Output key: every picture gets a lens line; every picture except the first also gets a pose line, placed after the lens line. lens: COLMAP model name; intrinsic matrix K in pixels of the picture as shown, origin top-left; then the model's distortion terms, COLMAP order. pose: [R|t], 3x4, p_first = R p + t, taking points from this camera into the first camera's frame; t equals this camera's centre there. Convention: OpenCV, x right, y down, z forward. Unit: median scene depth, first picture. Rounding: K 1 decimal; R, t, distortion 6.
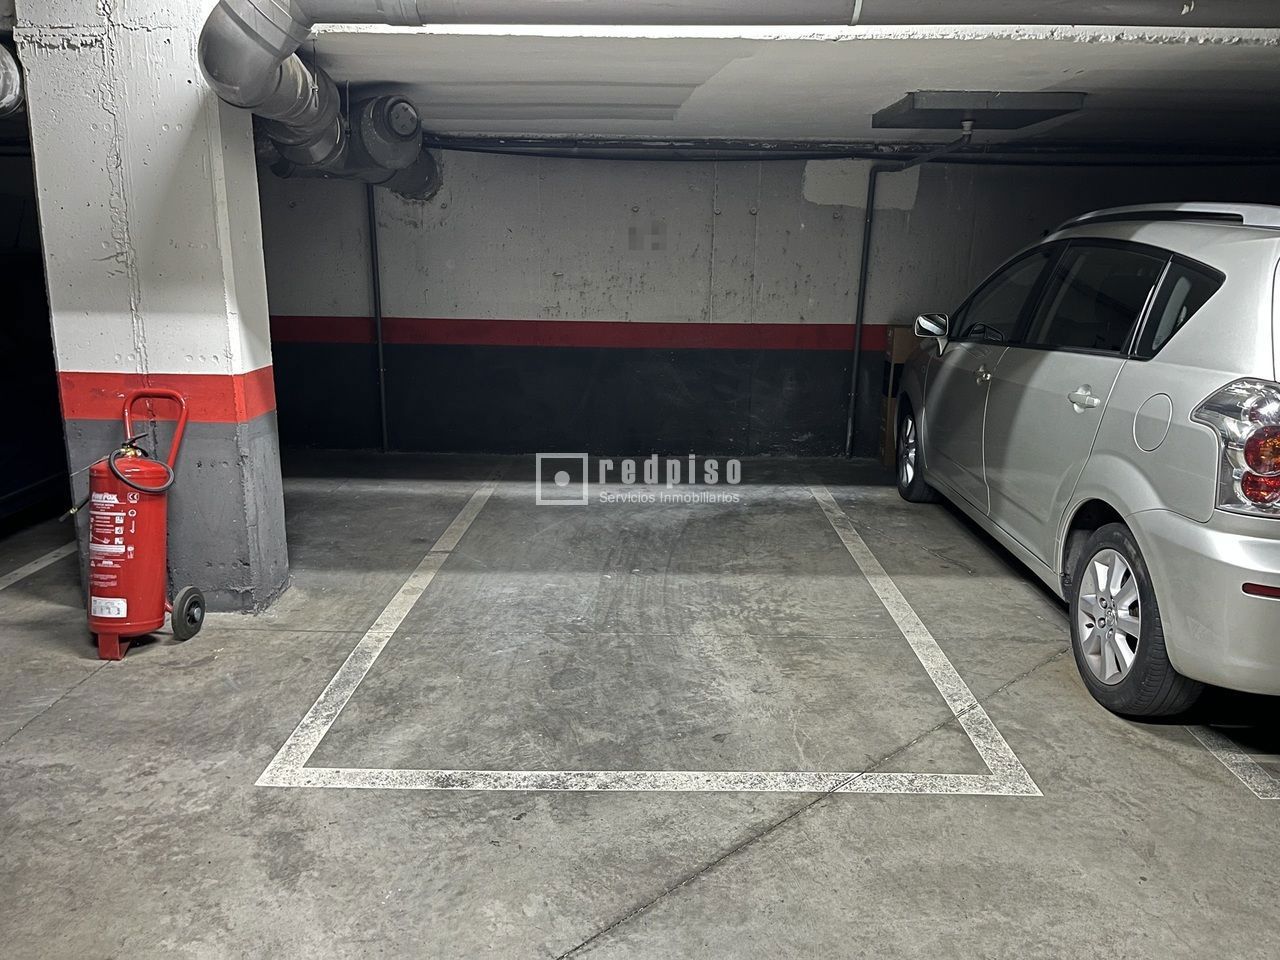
lens RADIAL K [[993.6, 0, 640.0], [0, 993.6, 480.0], [0, 0, 1]] dist [0.065040, -0.104713]
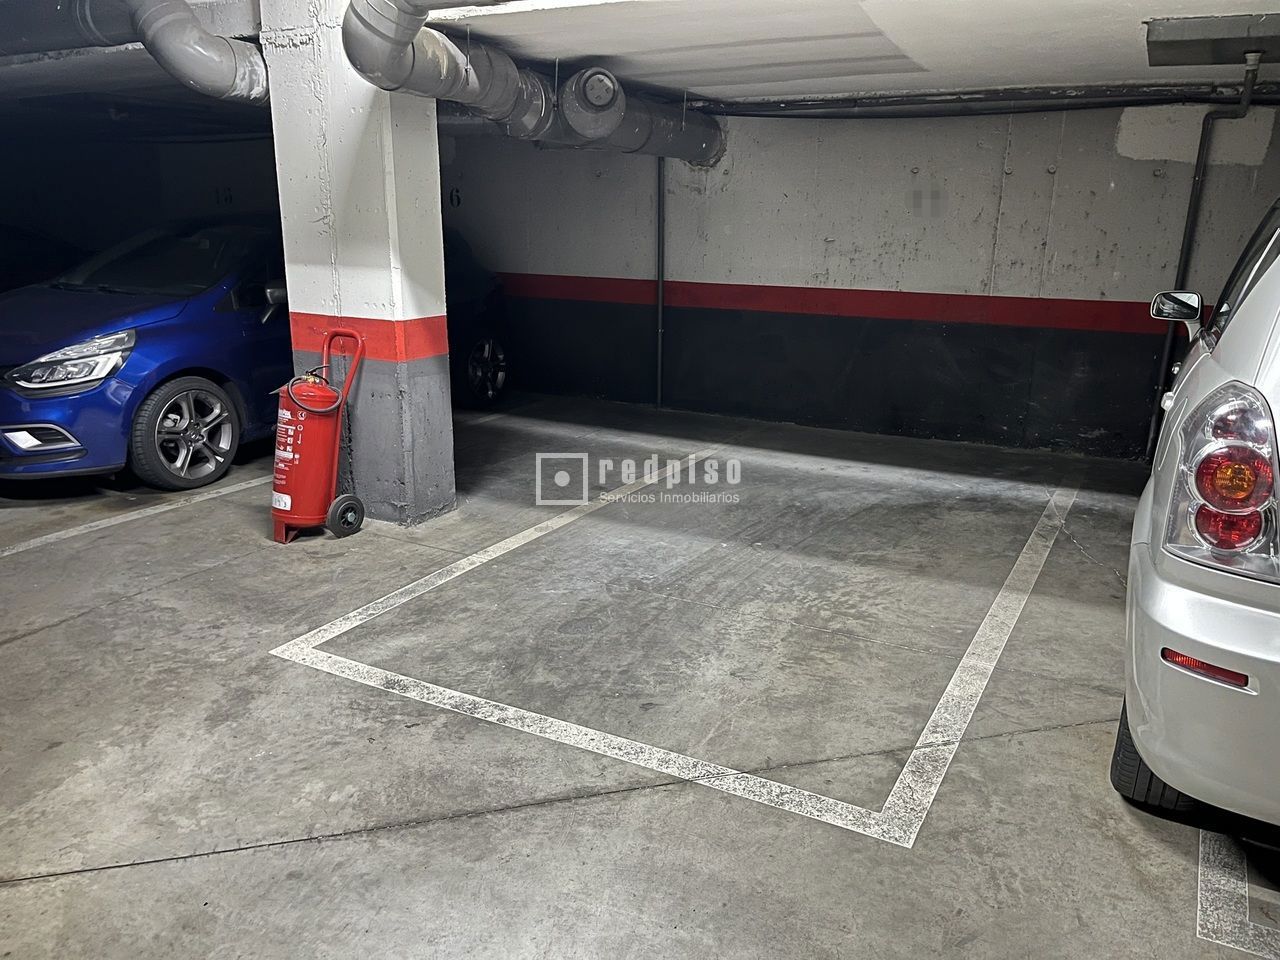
lens RADIAL K [[993.6, 0, 640.0], [0, 993.6, 480.0], [0, 0, 1]] dist [0.065040, -0.104713]
pose [[0.878107, 0.121924, -0.462668, 0.391711], [-0.108396, 0.992539, 0.055831, -0.015439], [0.466023, 0.001126, 0.884772, 0.091859]]
